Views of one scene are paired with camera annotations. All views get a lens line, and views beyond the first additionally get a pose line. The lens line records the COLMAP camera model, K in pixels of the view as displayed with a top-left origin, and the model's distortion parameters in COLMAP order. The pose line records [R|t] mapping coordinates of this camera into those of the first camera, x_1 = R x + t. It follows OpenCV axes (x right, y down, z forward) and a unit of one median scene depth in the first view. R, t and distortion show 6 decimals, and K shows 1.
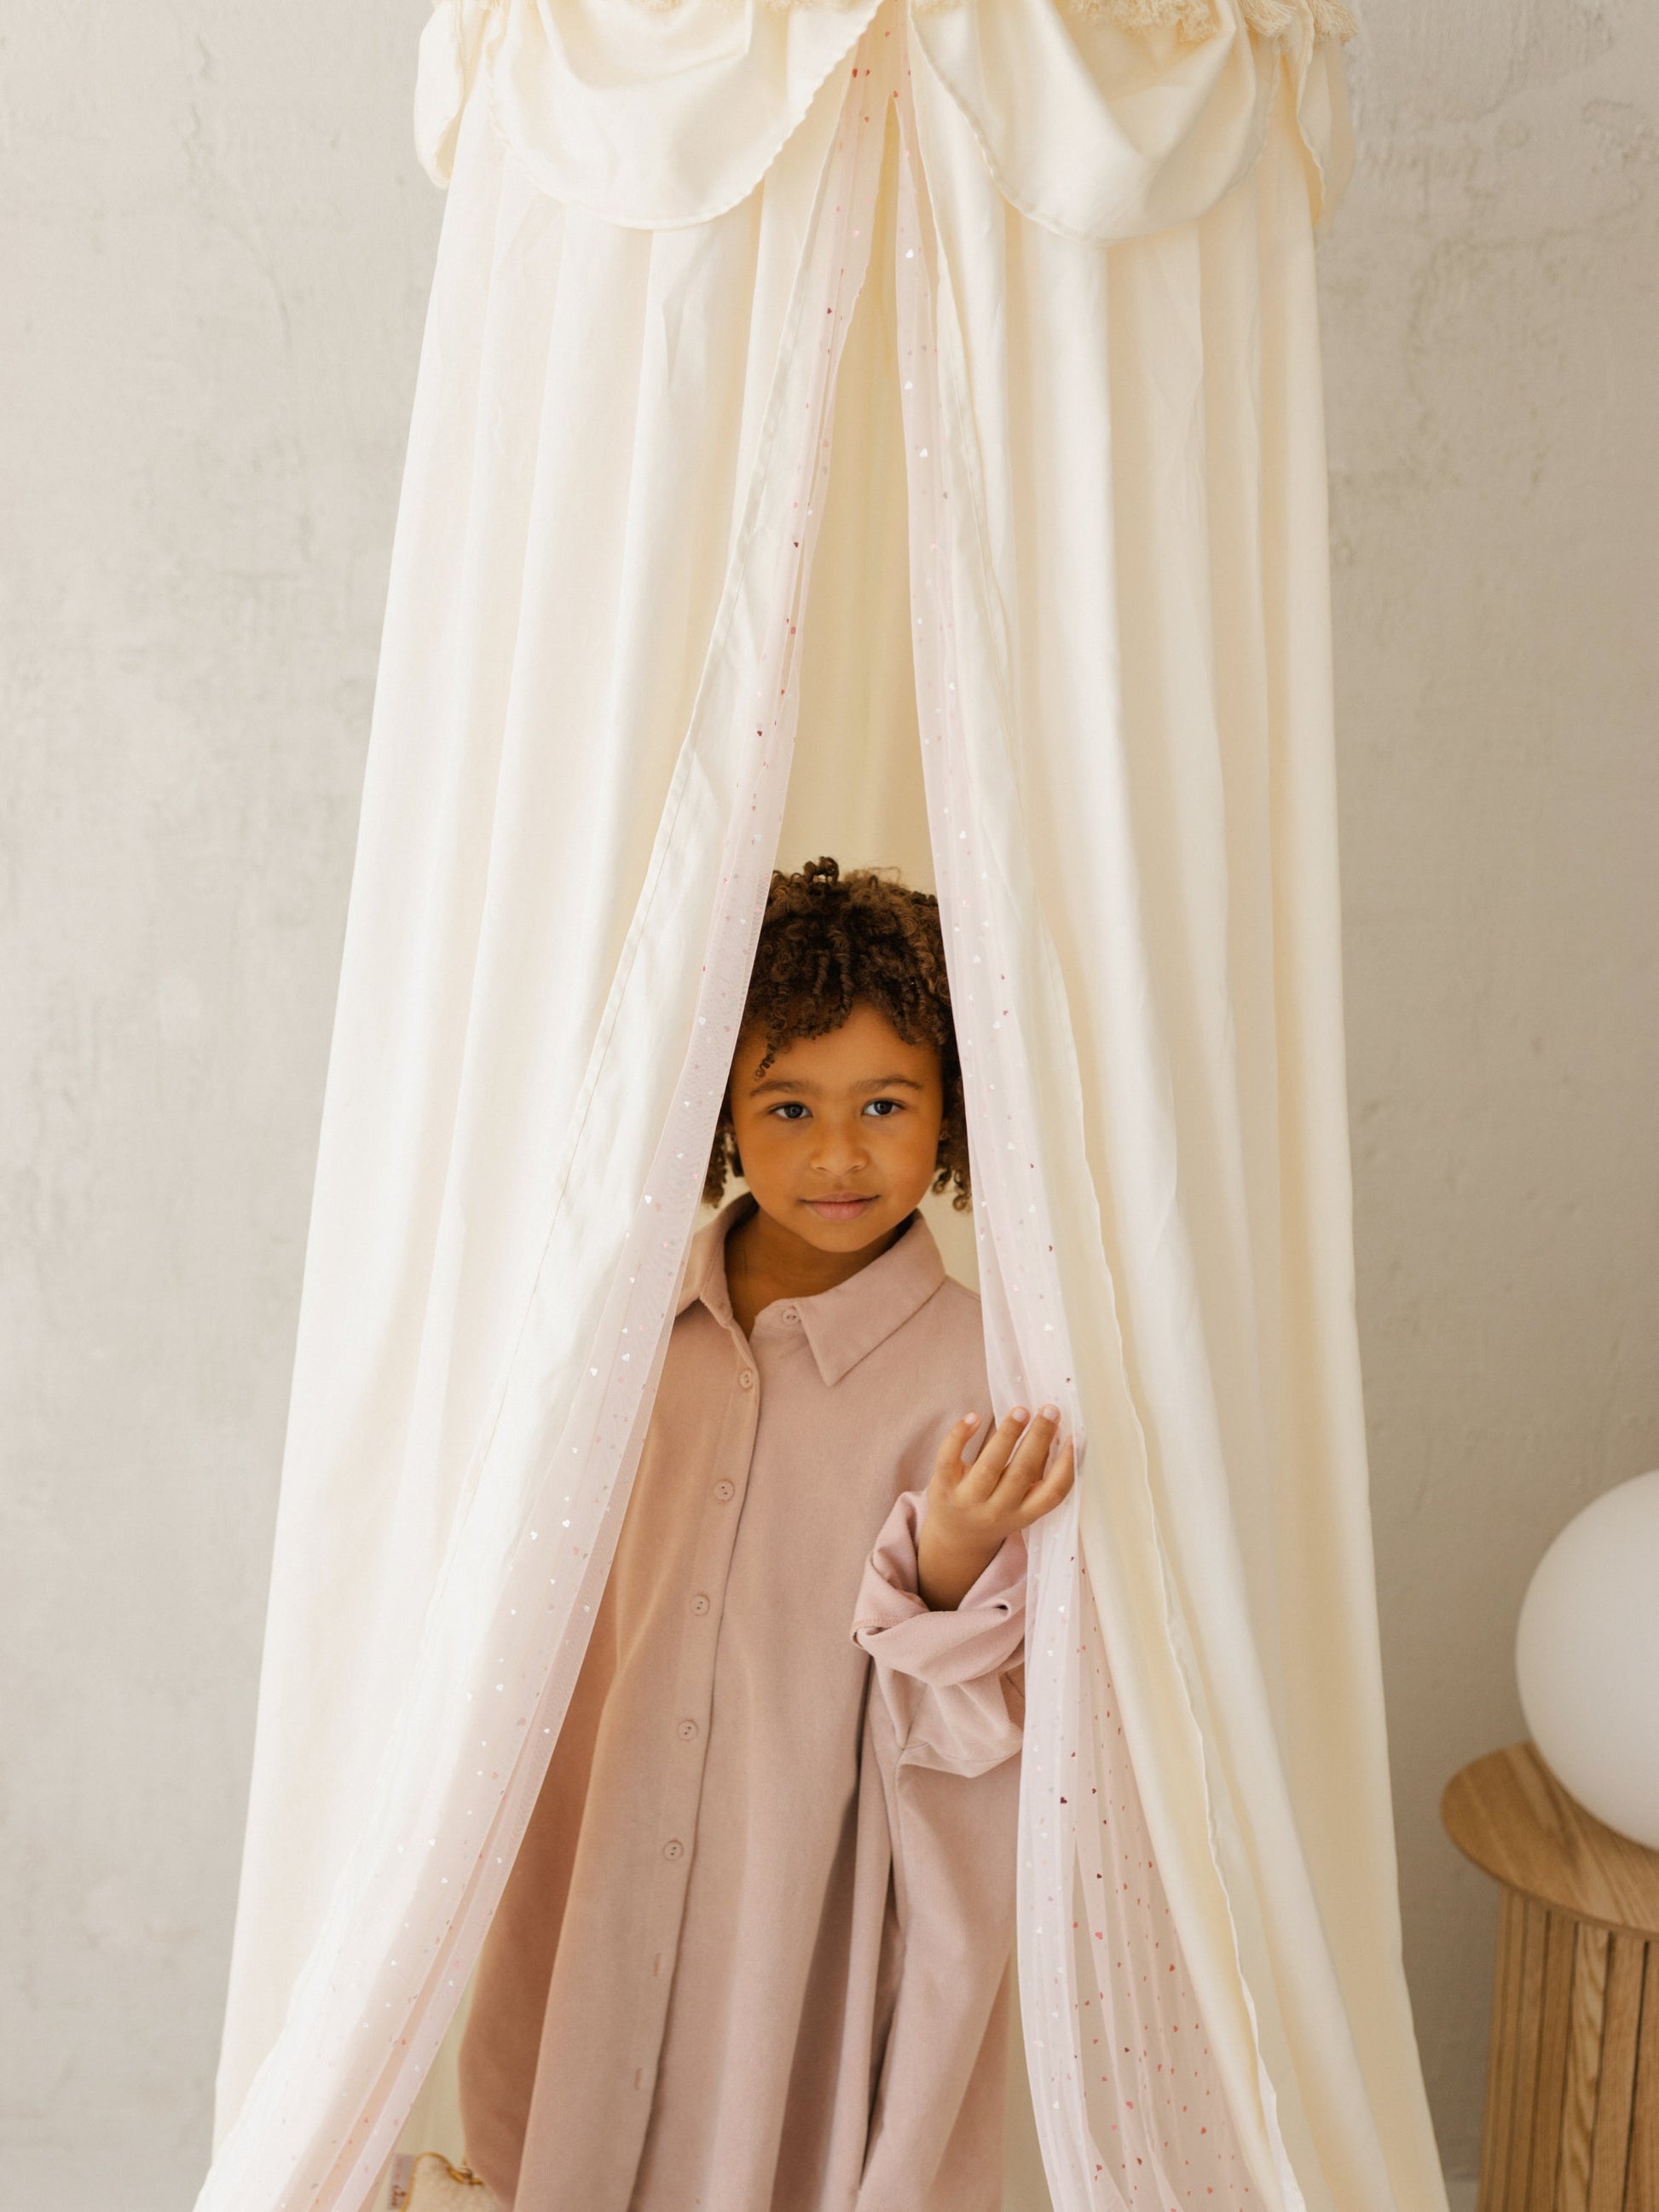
lens RADIAL K [[3076.0, 0, 751.1], [0, 3076.0, 1212.1], [0, 0, 1]] dist [-0.003689, -0.030302]
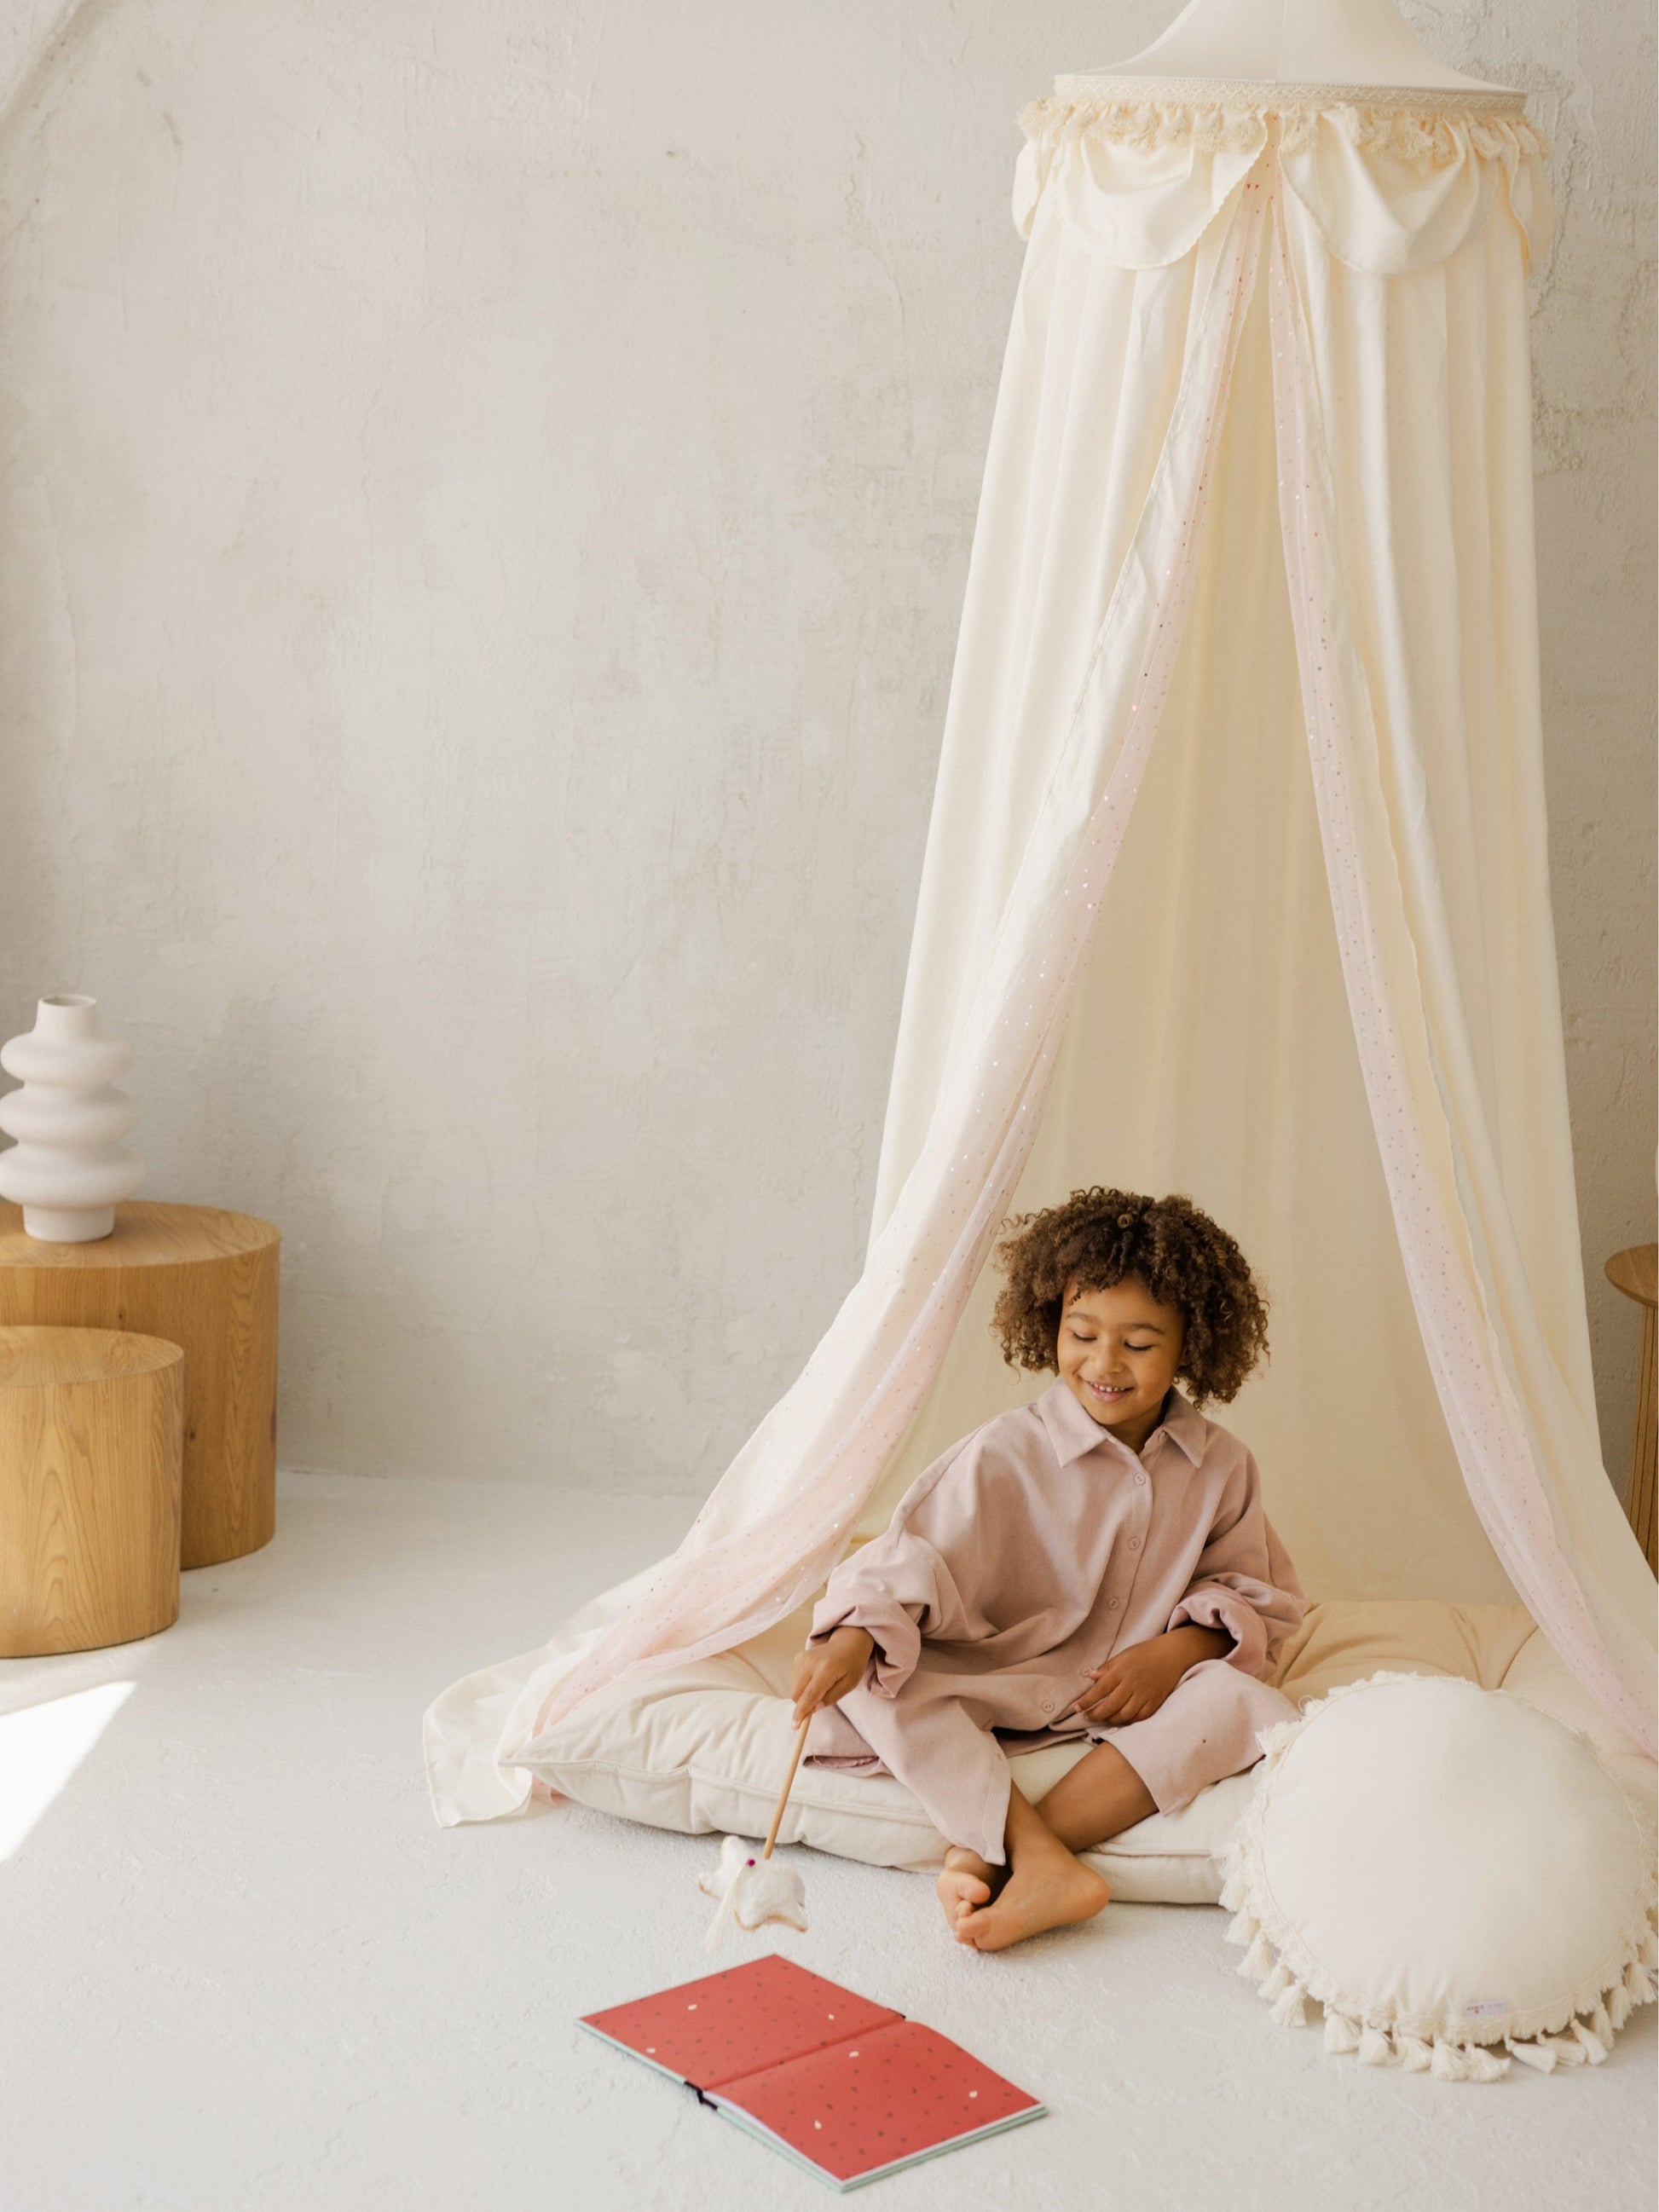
lens RADIAL K [[3182.5, 0, 835.1], [0, 3182.5, 1164.1], [0, 0, 1]] dist [-0.016489, -0.007726]
pose [[0.990242, 0.040194, -0.133439, 0.055474], [-0.041590, 0.999105, -0.007689, 0.179671], [0.133010, 0.013163, 0.991027, -0.677850]]
